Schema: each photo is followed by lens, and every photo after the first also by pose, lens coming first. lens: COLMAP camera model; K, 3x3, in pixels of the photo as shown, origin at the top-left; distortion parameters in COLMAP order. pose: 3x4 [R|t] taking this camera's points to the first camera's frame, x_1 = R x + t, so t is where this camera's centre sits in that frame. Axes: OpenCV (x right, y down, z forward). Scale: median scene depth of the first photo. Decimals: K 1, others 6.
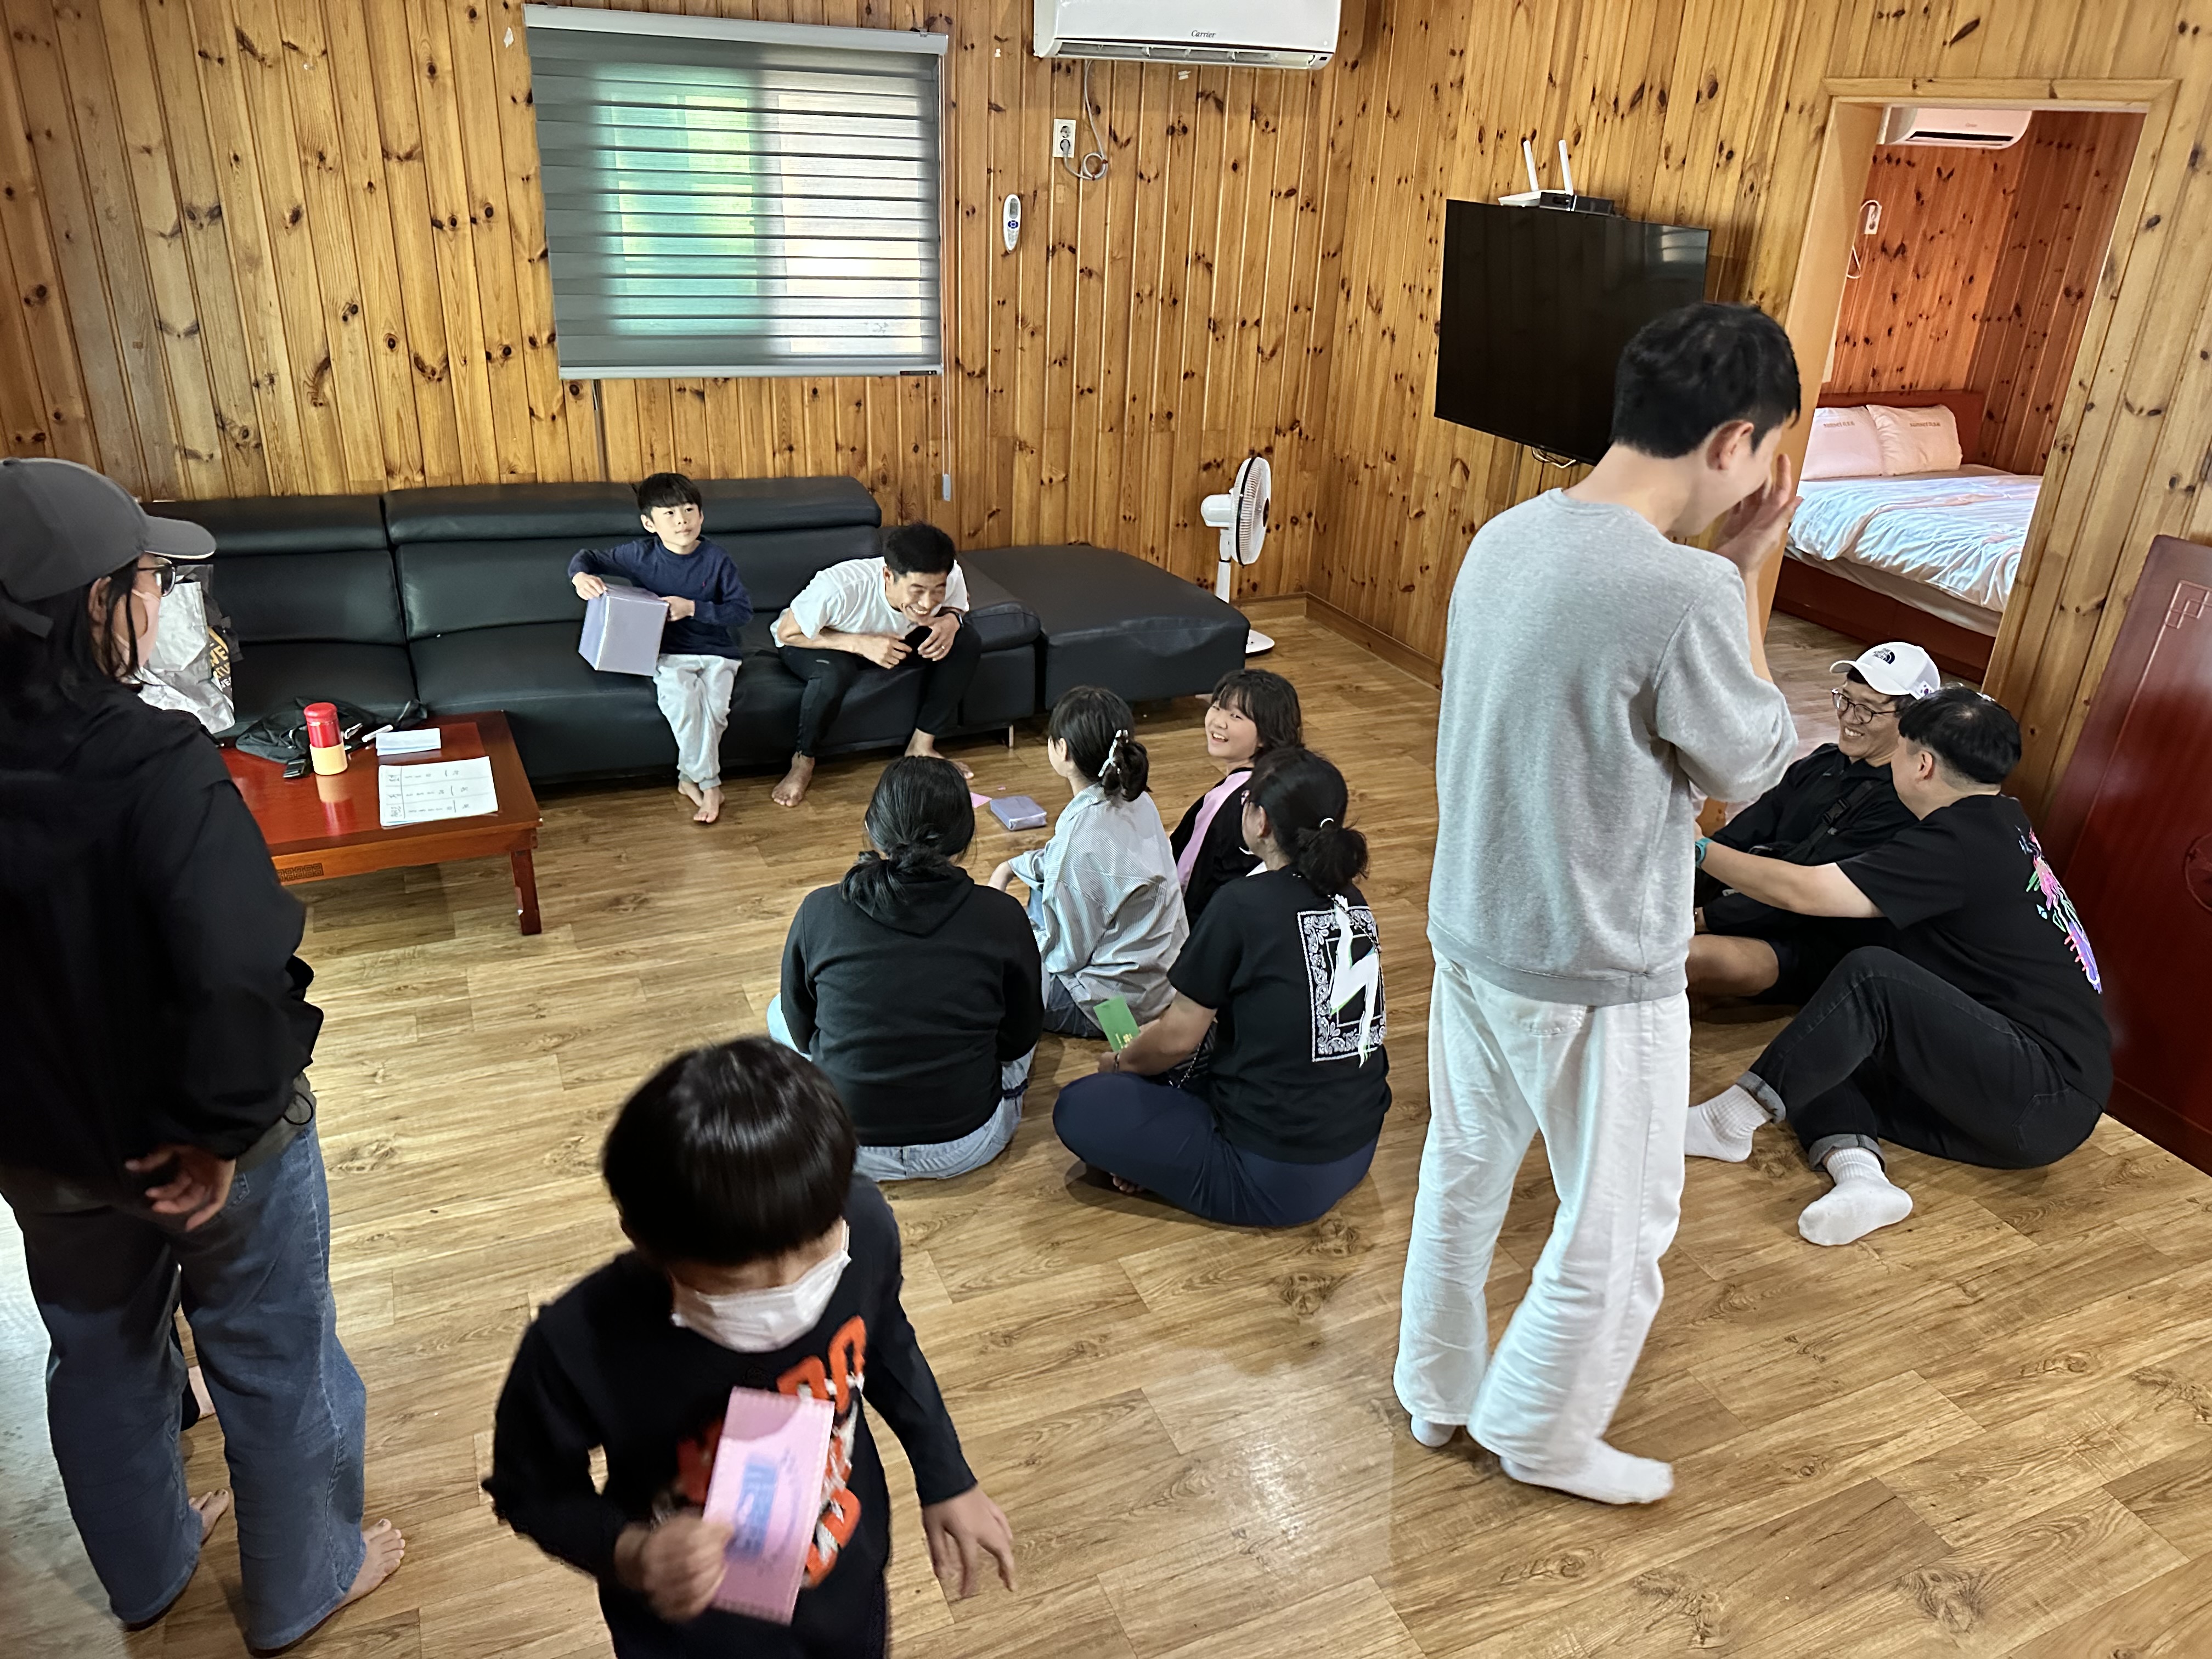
lens RADIAL K [[1599.3, 0, 1104.0], [0, 1599.3, 823.2], [0, 0, 1]] dist [0.049066, -0.069519]
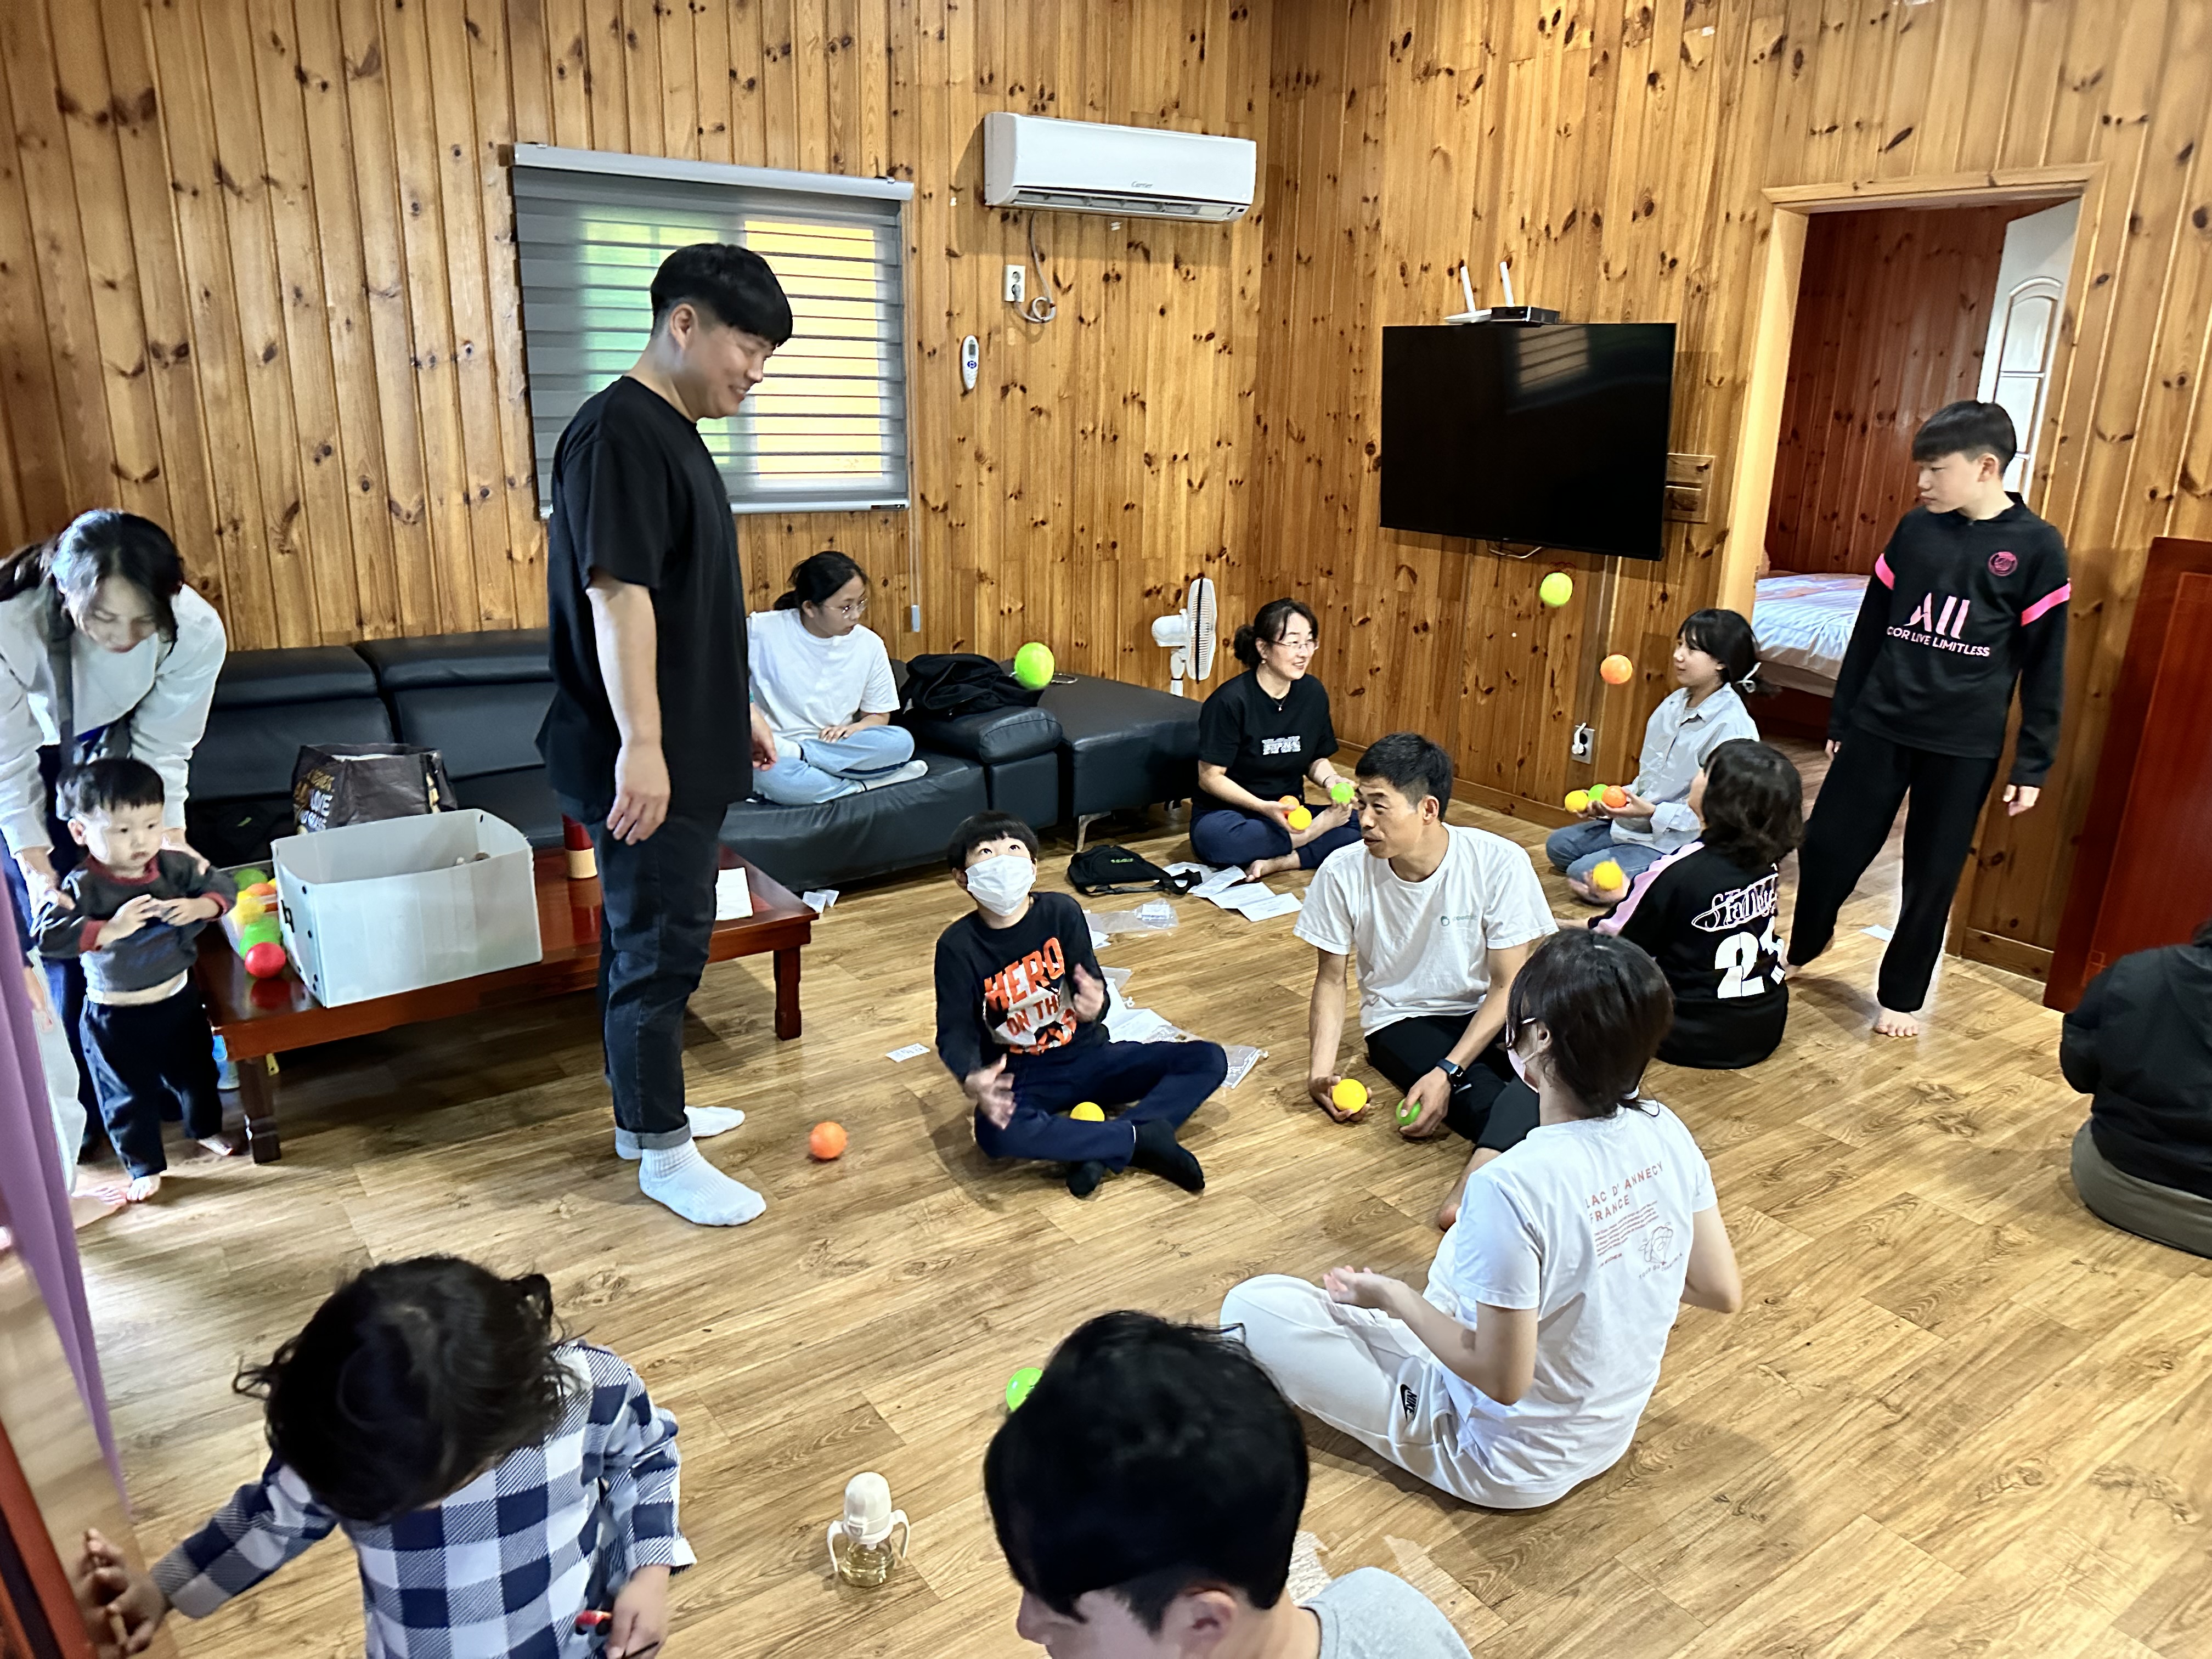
lens RADIAL K [[1578.9, 0, 1106.2], [0, 1578.9, 832.5], [0, 0, 1]] dist [0.083361, -0.123951]
pose [[0.978590, -0.079956, 0.189656, -0.198472], [0.102924, 0.988075, -0.114514, 0.052549], [-0.178238, 0.131582, 0.975150, 0.031698]]
